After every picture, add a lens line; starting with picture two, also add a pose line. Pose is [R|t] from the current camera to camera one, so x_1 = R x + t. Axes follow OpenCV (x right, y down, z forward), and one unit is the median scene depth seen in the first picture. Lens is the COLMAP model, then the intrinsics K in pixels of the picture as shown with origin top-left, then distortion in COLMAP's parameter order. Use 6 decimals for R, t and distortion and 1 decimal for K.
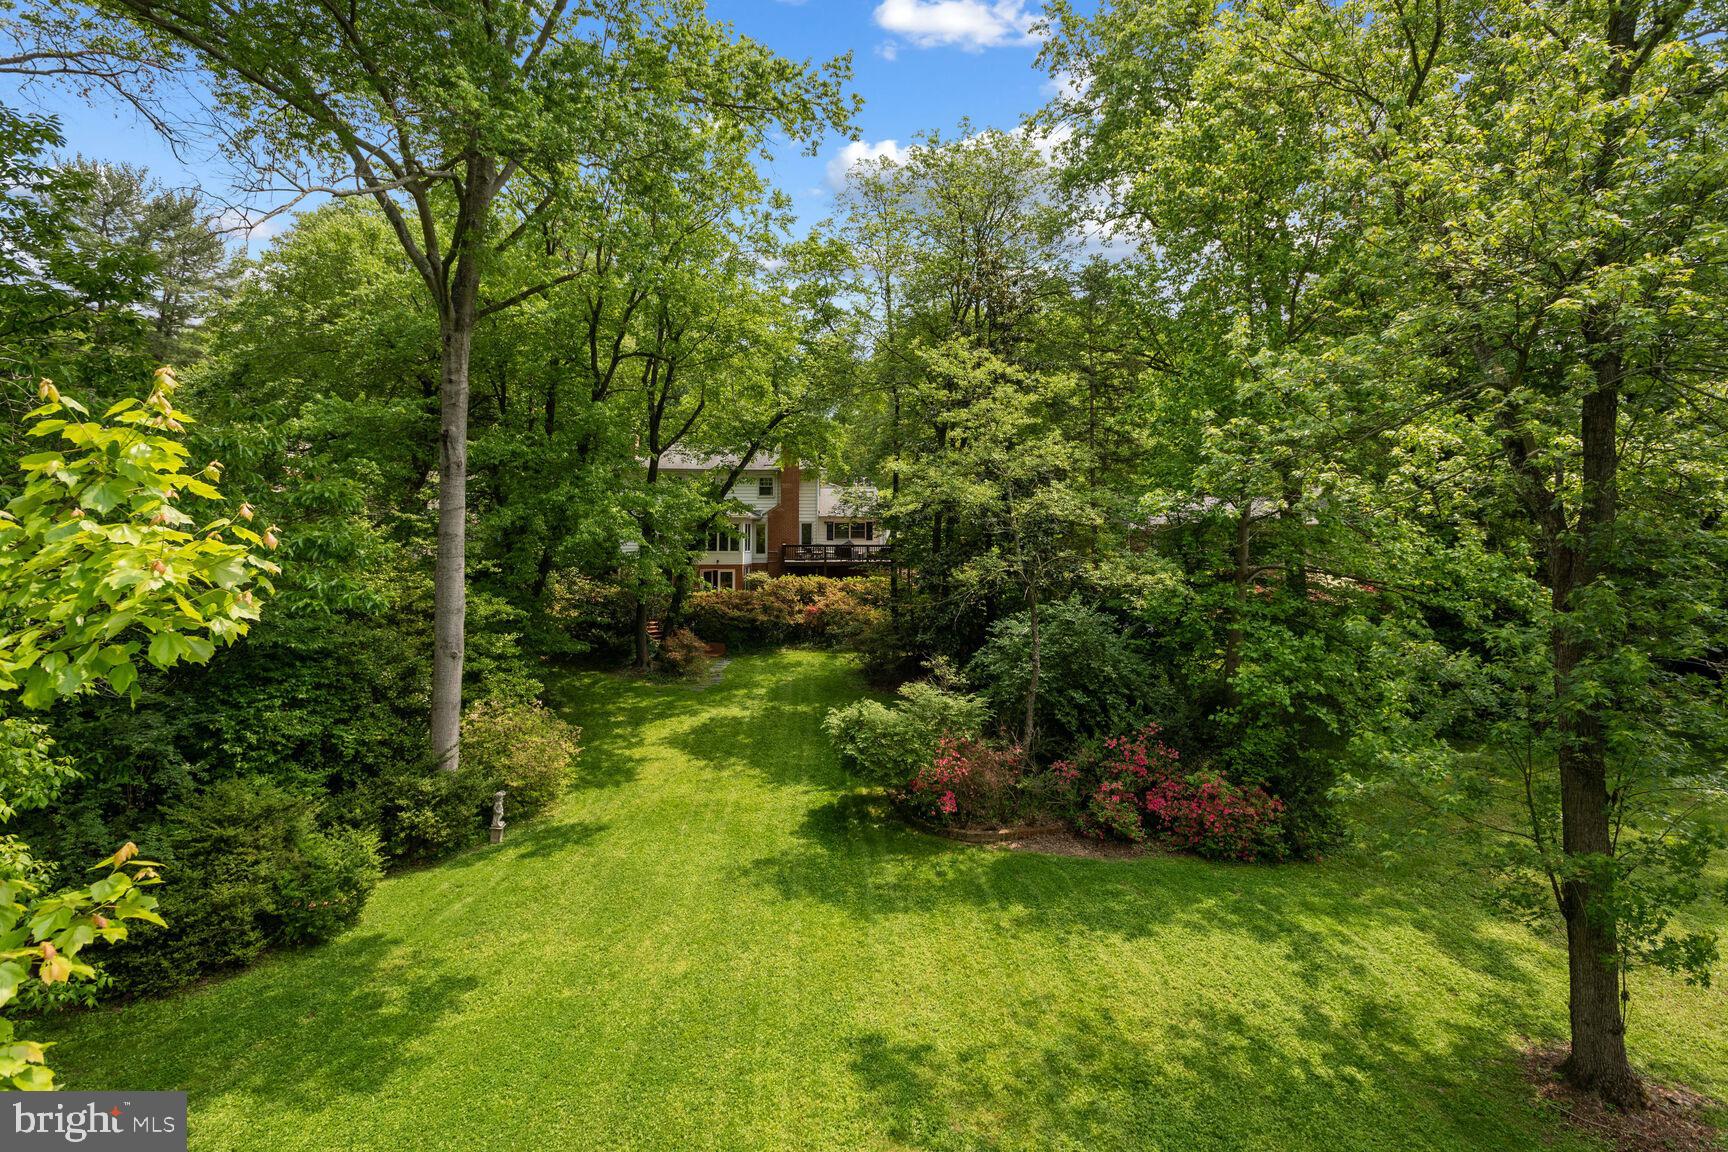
lens RADIAL K [[832.1, 0, 856.8], [0, 832.1, 549.4], [0, 0, 1]] dist [0.016777, -0.000158]
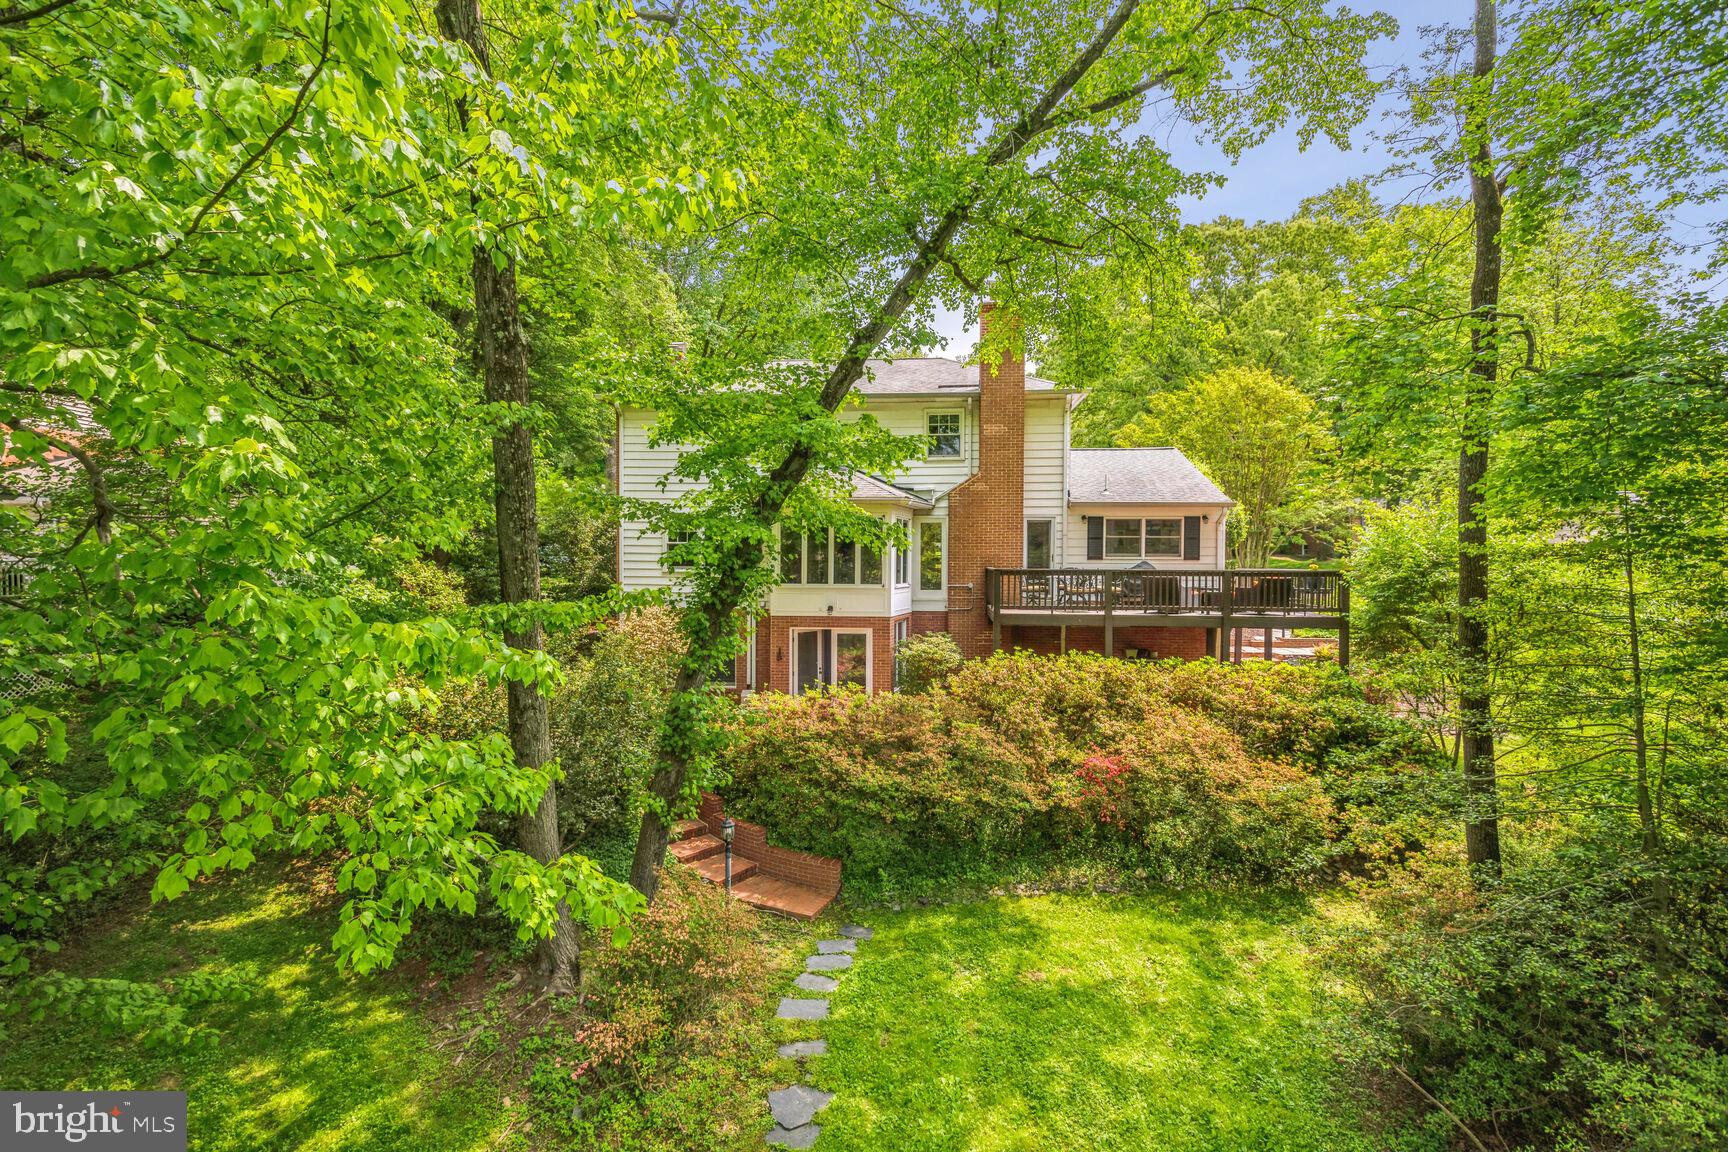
lens RADIAL K [[832.1, 0, 856.8], [0, 832.1, 549.4], [0, 0, 1]] dist [0.016777, -0.000158]
pose [[0.986782, 0.000473, -0.162052, -0.087935], [-0.004839, 0.999636, -0.026546, -0.004345], [0.161980, 0.026979, 0.986425, 0.596958]]
